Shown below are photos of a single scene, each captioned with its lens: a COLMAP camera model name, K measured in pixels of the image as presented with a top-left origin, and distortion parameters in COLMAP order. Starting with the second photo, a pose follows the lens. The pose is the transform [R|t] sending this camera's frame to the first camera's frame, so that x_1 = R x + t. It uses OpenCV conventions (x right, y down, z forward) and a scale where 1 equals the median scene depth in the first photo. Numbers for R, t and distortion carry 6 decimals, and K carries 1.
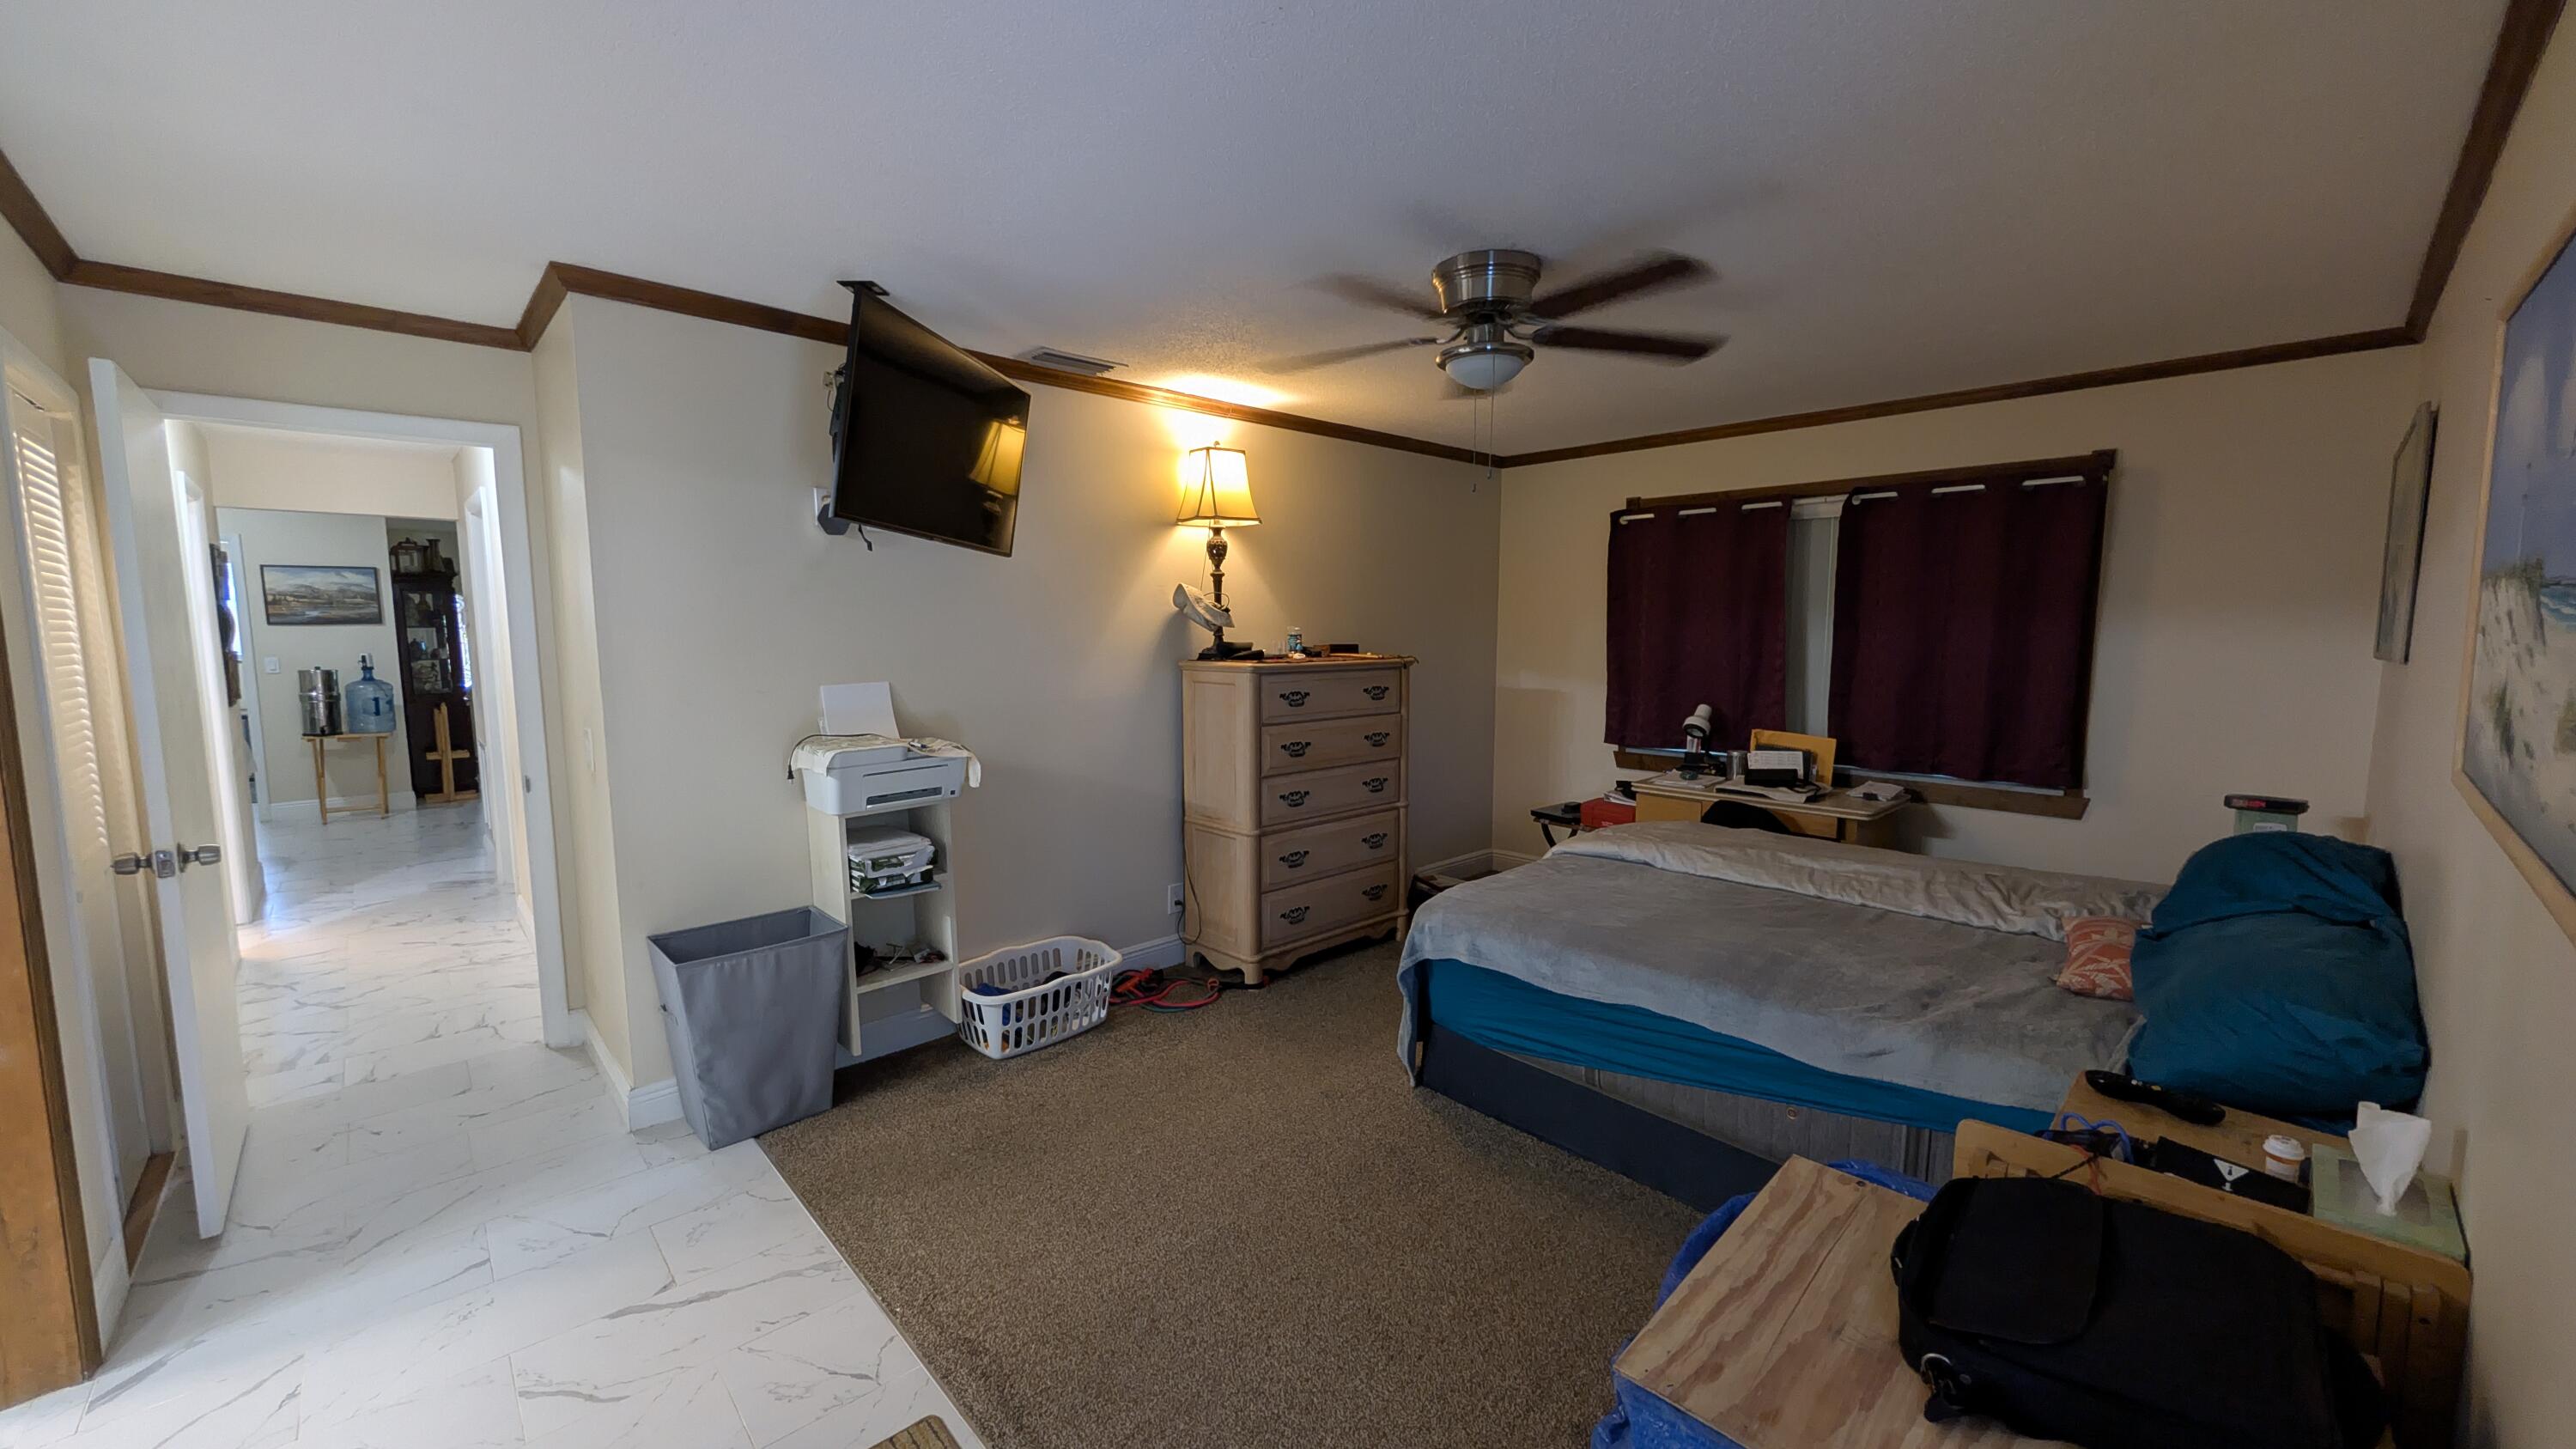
lens RADIAL K [[975.1, 0, 1280.5], [0, 975.1, 727.0], [0, 0, 1]] dist [0.000796, 0.000232]
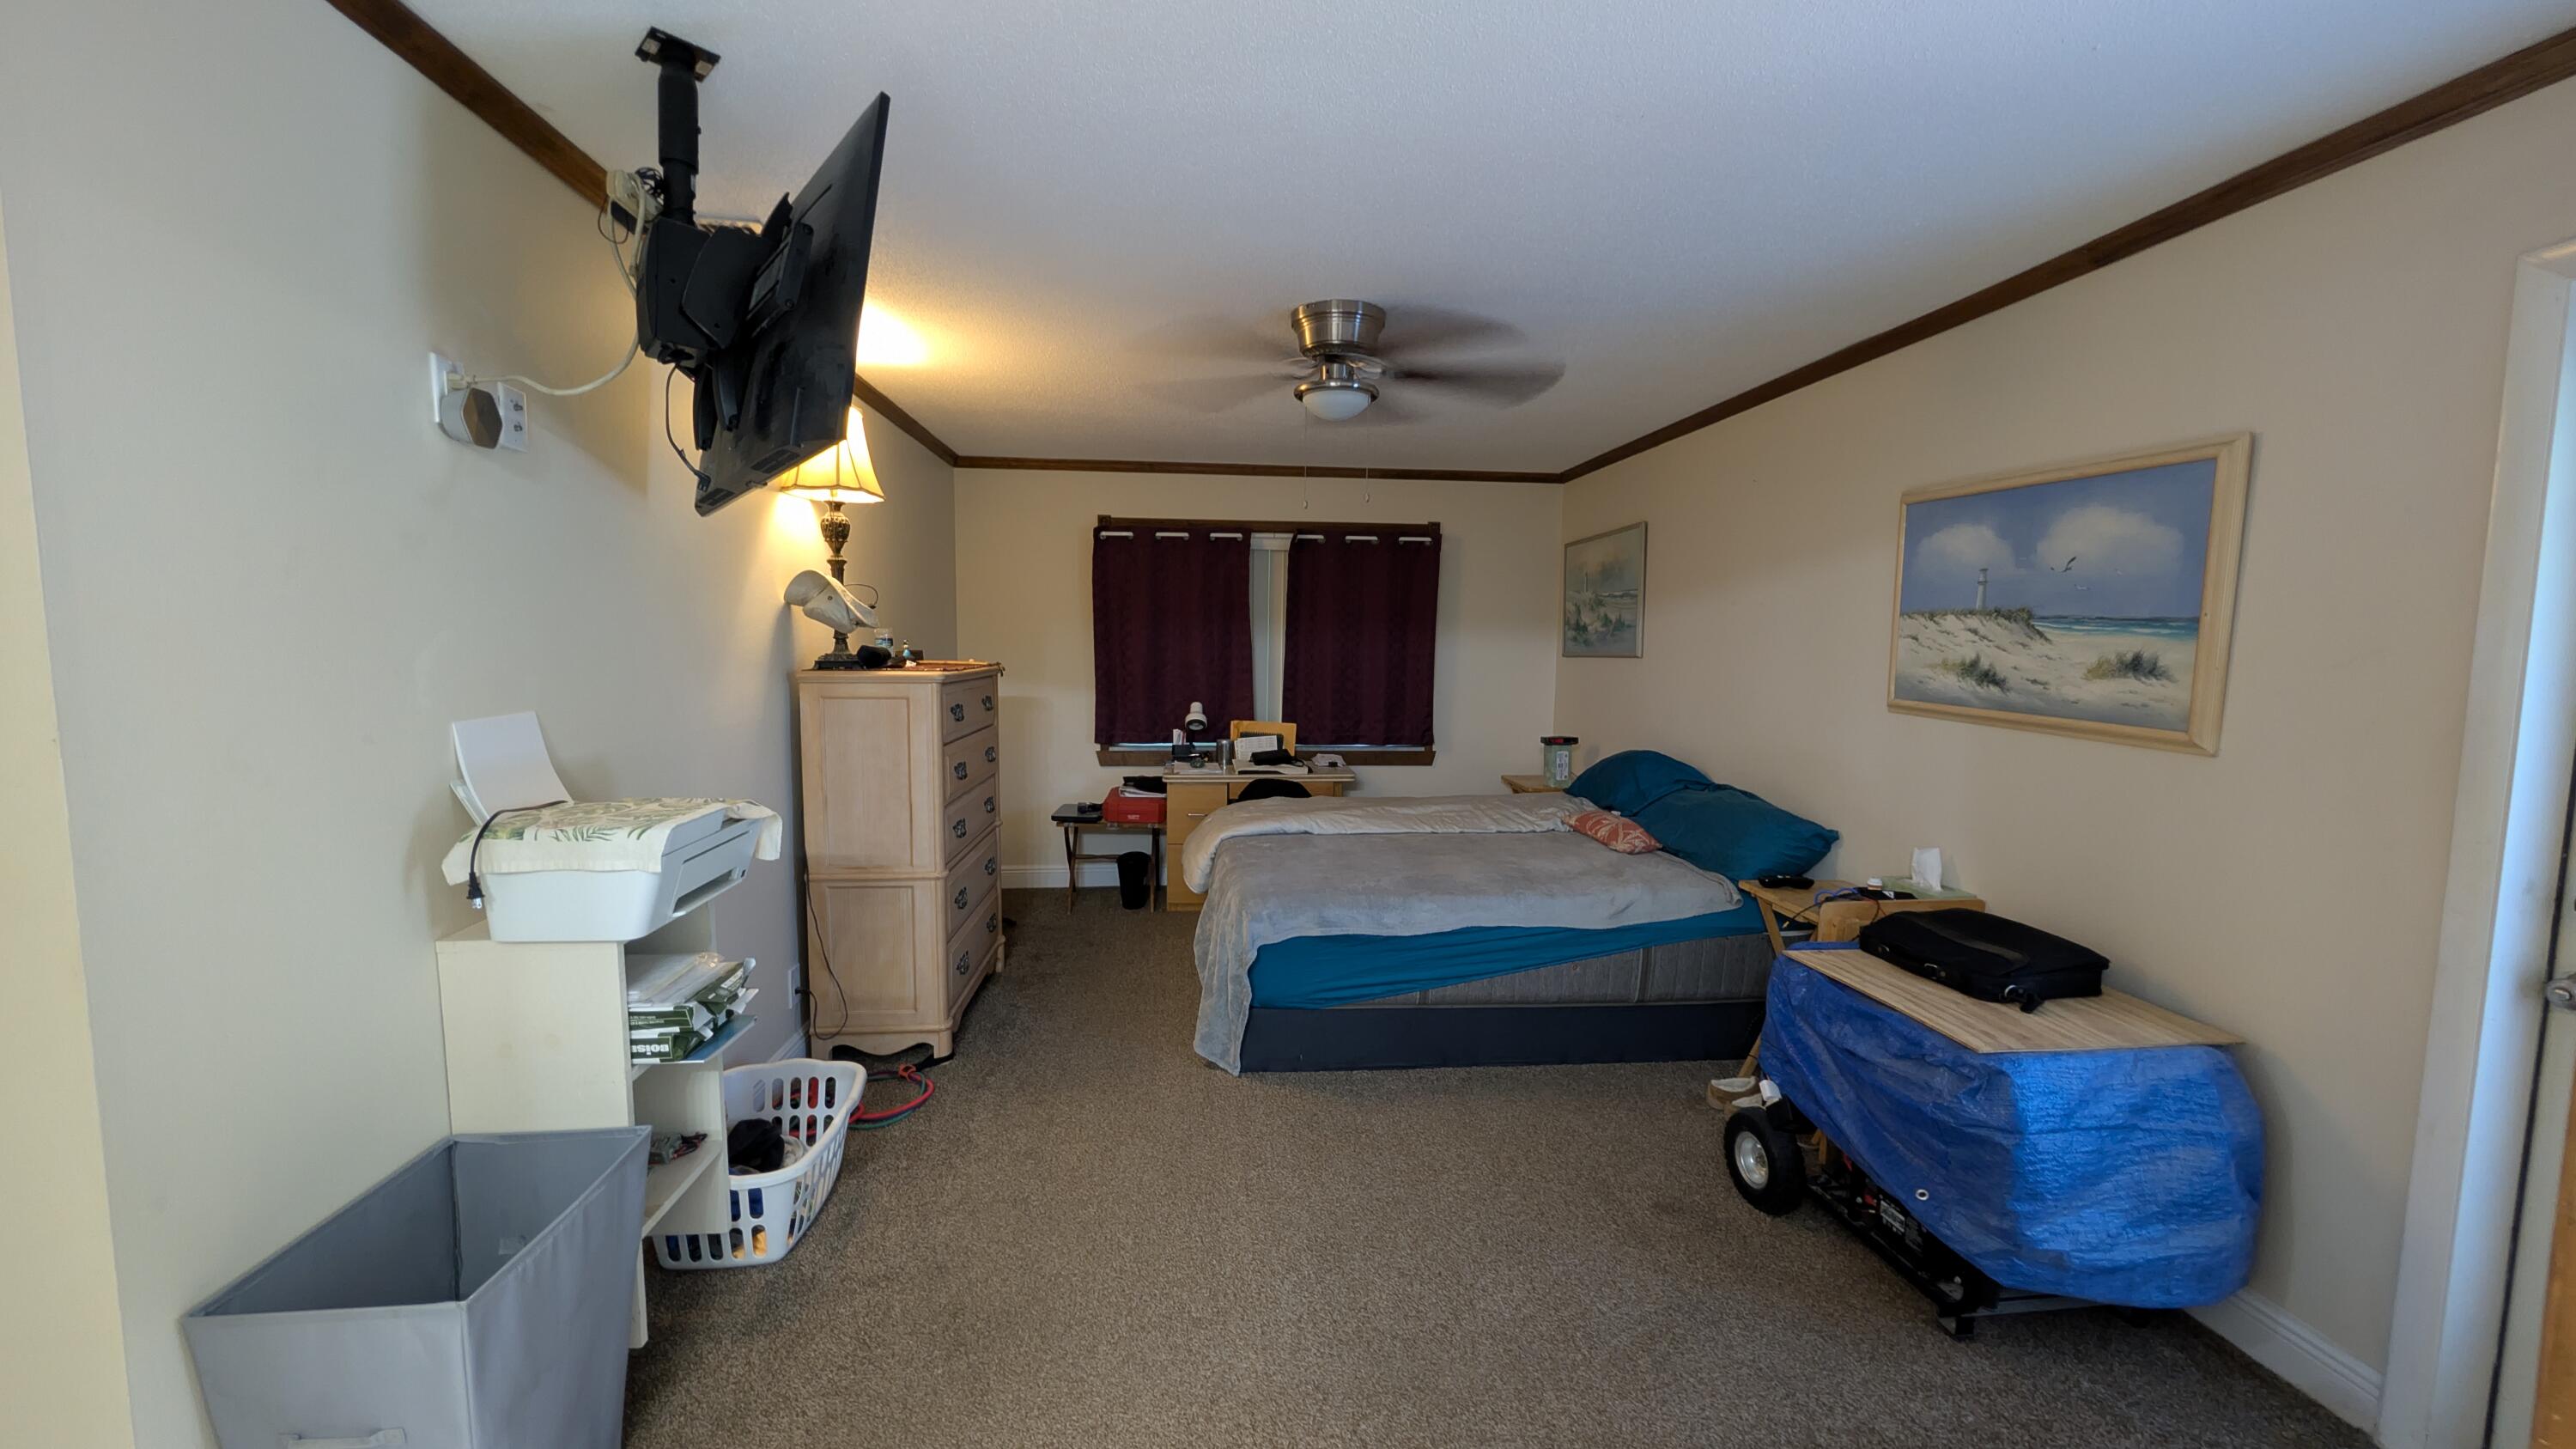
lens RADIAL K [[975.1, 0, 1280.5], [0, 975.1, 727.0], [0, 0, 1]] dist [0.000796, 0.000232]
pose [[0.612868, -0.062790, 0.787687, -0.485274], [0.072423, 0.997106, 0.023133, -0.015335], [-0.786859, 0.042869, 0.615642, 0.242049]]
